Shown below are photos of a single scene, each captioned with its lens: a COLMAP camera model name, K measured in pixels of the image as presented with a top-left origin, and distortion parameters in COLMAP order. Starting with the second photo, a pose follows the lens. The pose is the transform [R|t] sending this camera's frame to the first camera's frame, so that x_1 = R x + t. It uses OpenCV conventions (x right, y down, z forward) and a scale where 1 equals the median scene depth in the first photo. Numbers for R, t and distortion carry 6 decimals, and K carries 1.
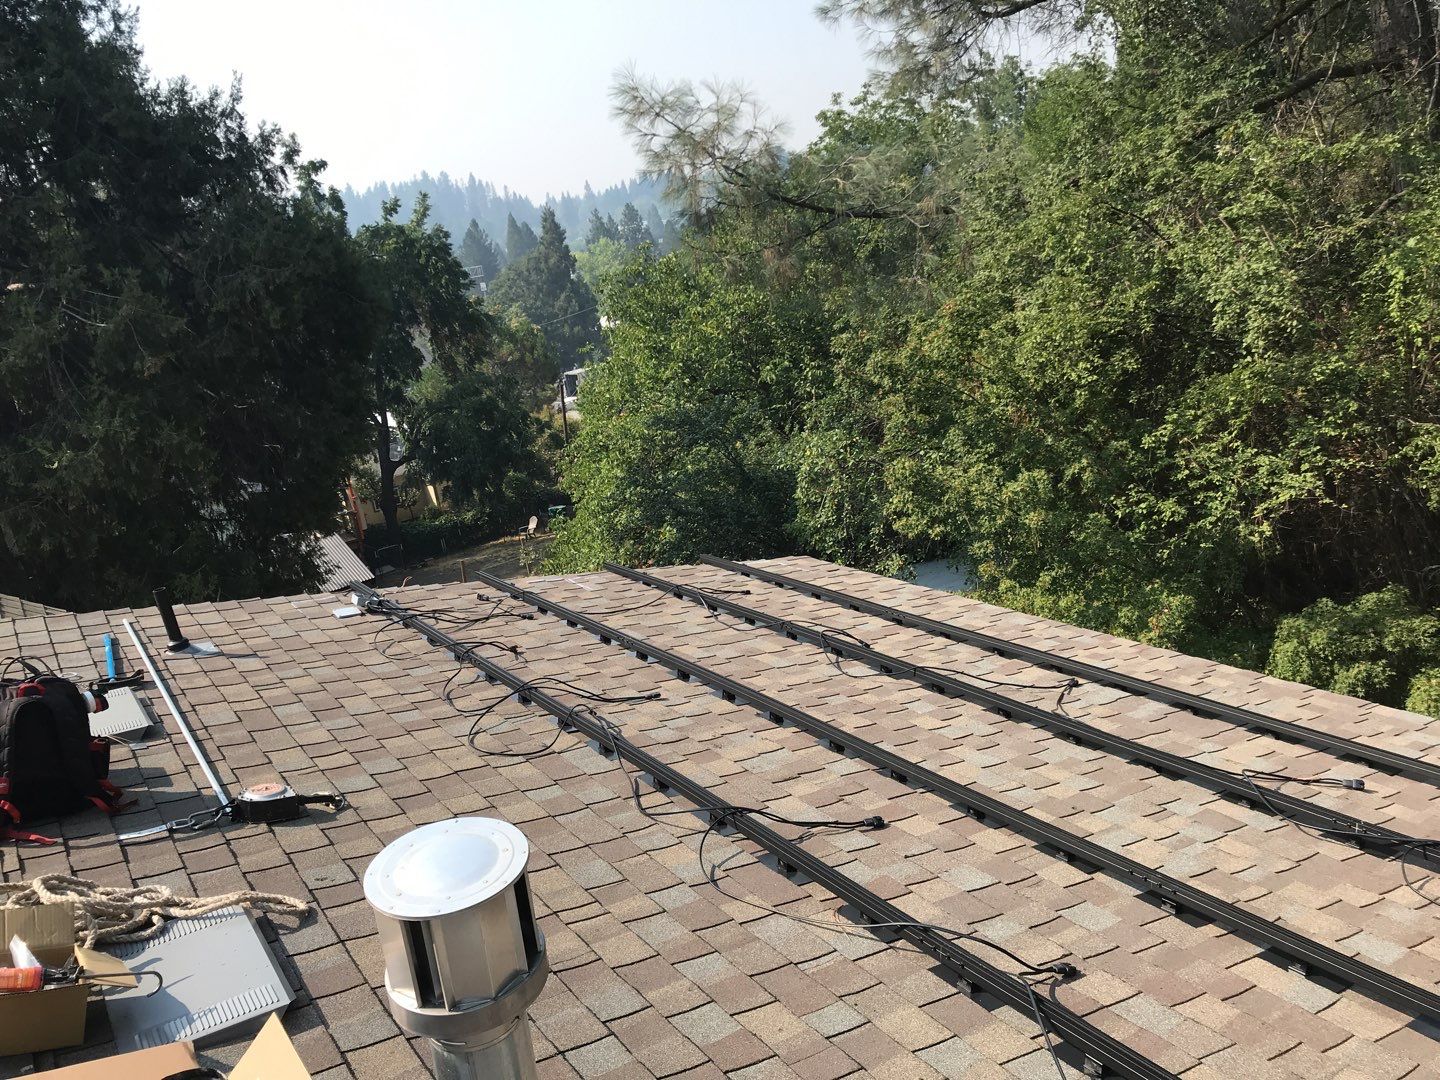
lens RADIAL K [[1168.5, 0, 717.9], [0, 1168.5, 544.6], [0, 0, 1]] dist [0.035094, -0.003324]
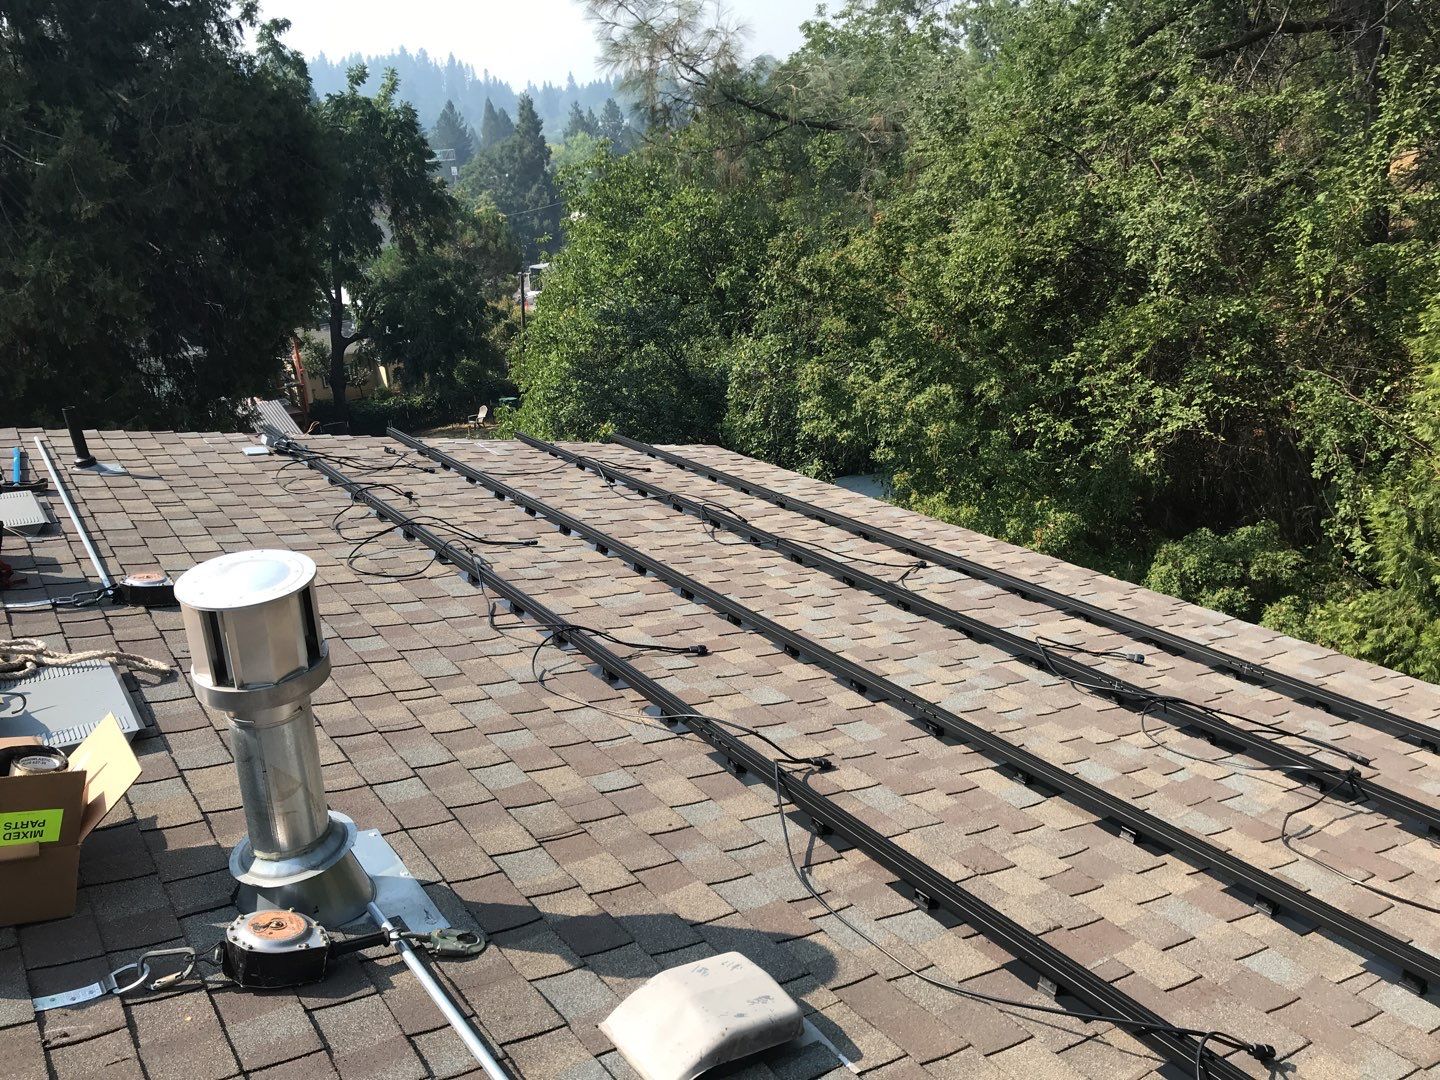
lens RADIAL K [[1189.7, 0, 744.7], [0, 1189.7, 538.0], [0, 0, 1]] dist [0.035225, 0.002513]
pose [[0.996089, 0.076472, 0.044265, 0.046985], [-0.078874, 0.995348, 0.055323, 0.024372], [-0.039829, -0.058598, 0.997487, -0.055792]]
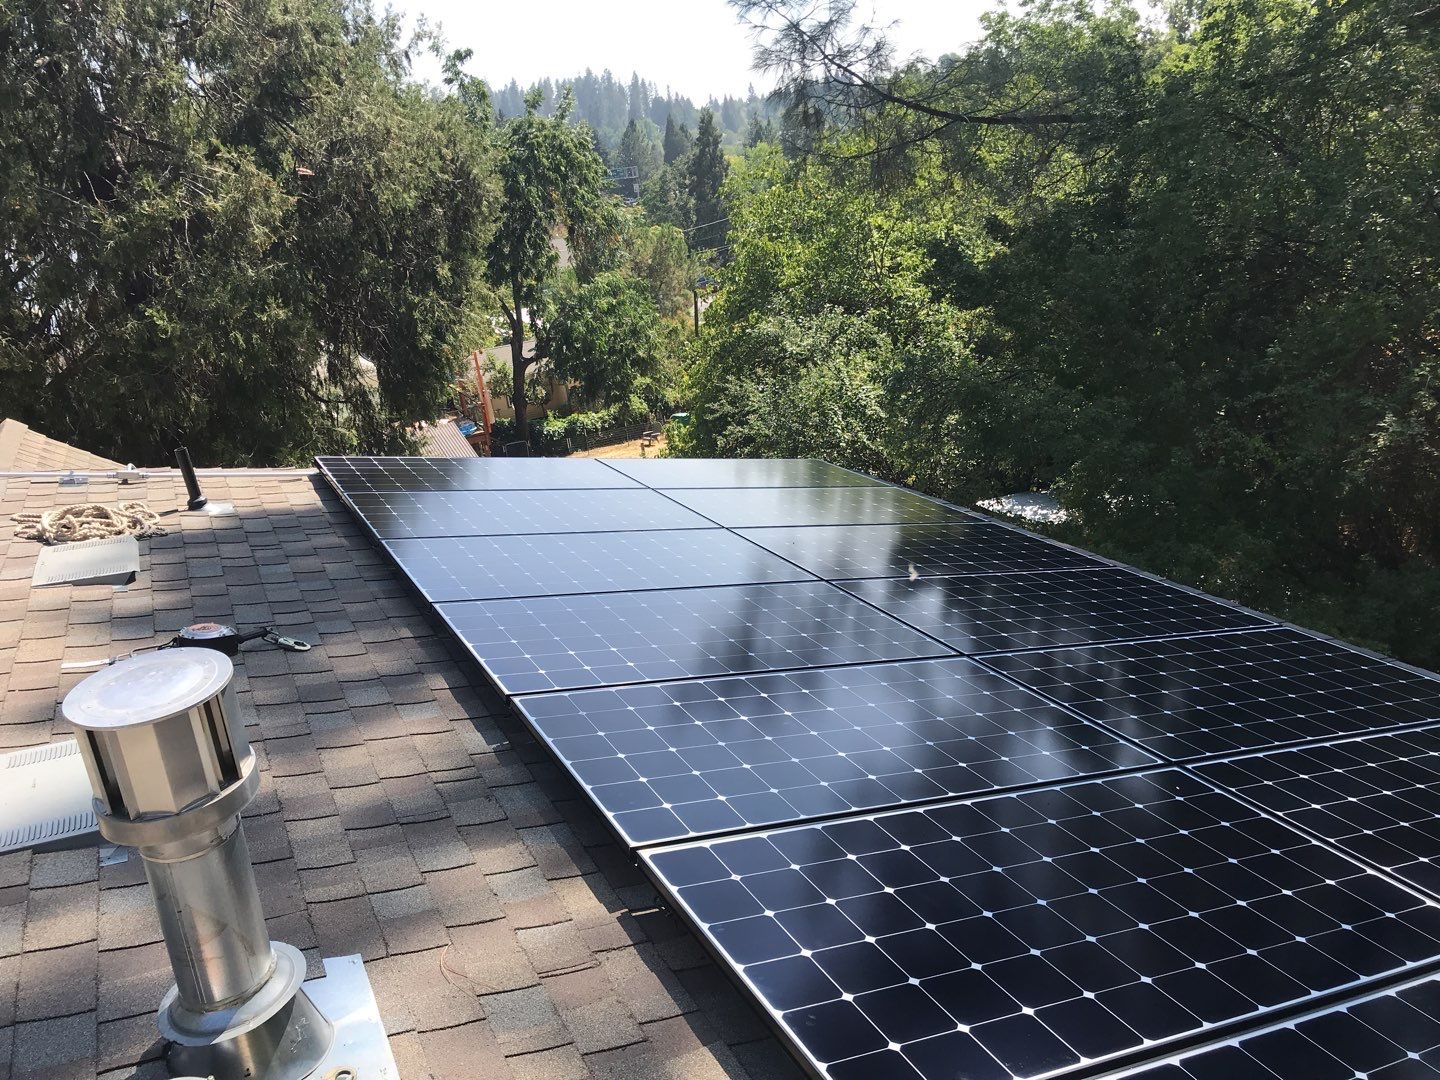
lens RADIAL K [[1177.2, 0, 762.3], [0, 1177.2, 540.6], [0, 0, 1]] dist [0.052071, -0.002378]
pose [[0.991339, 0.074991, -0.107813, 0.082759], [-0.068135, 0.995495, 0.065927, 0.007581], [0.112271, -0.058011, 0.991983, 0.001851]]
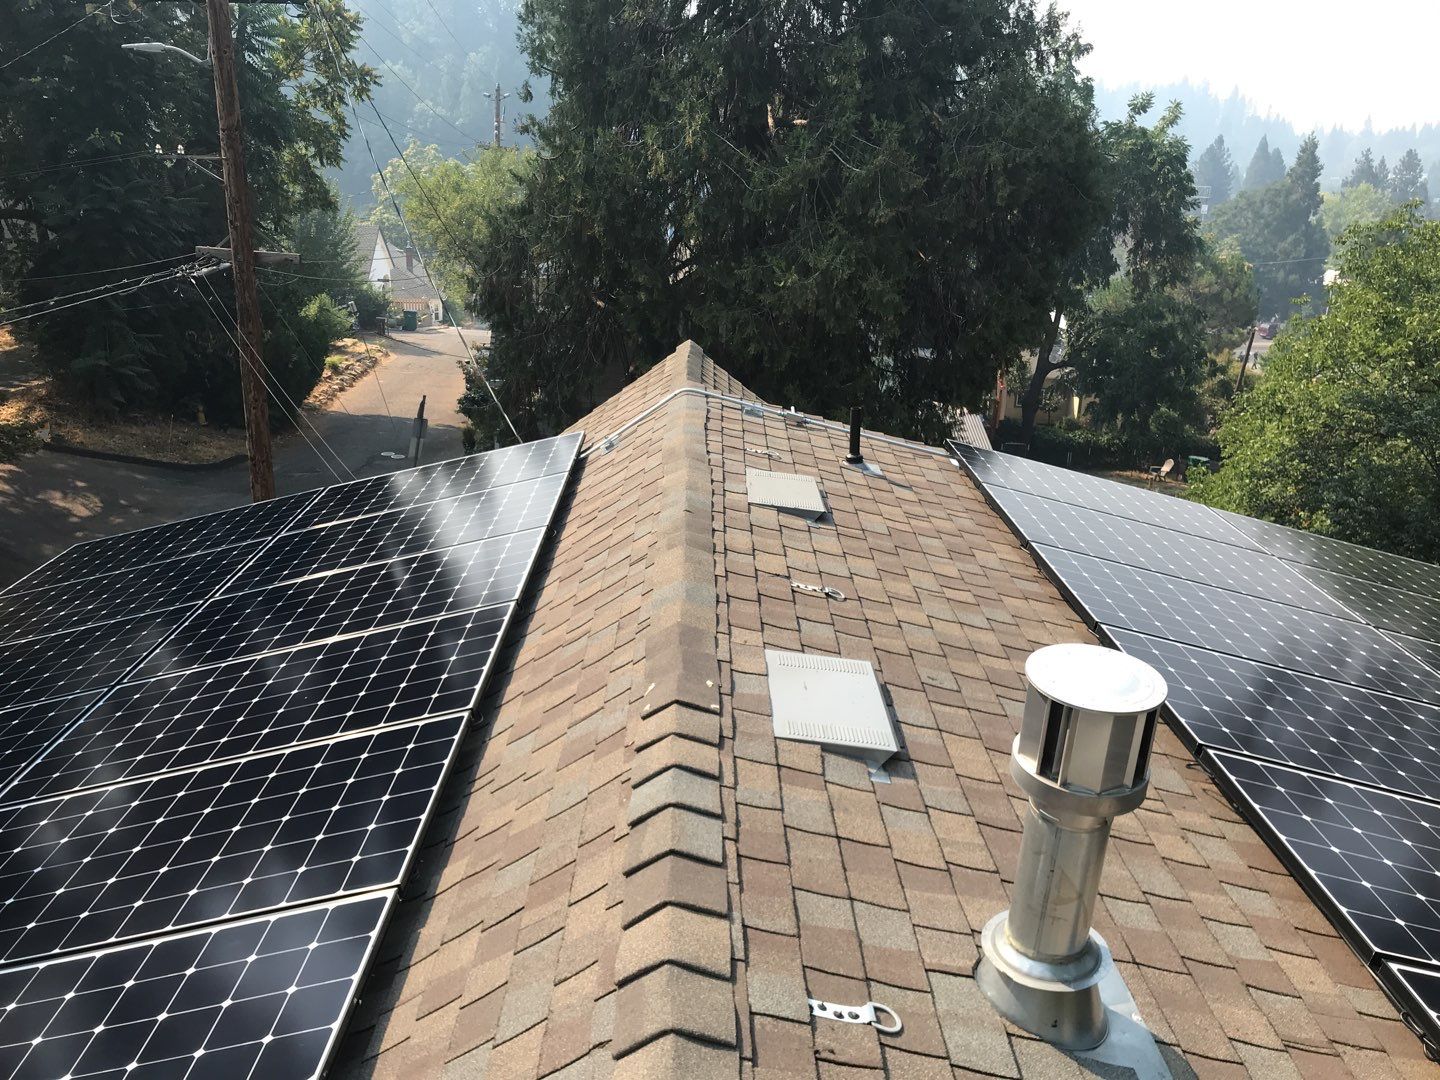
lens RADIAL K [[1207.4, 0, 708.4], [0, 1207.4, 545.4], [0, 0, 1]] dist [0.010086, 0.005702]
pose [[0.826592, 0.341224, -0.447563, -0.010913], [-0.307429, 0.939868, 0.148778, 0.017563], [0.471416, 0.014615, 0.881790, -0.053560]]
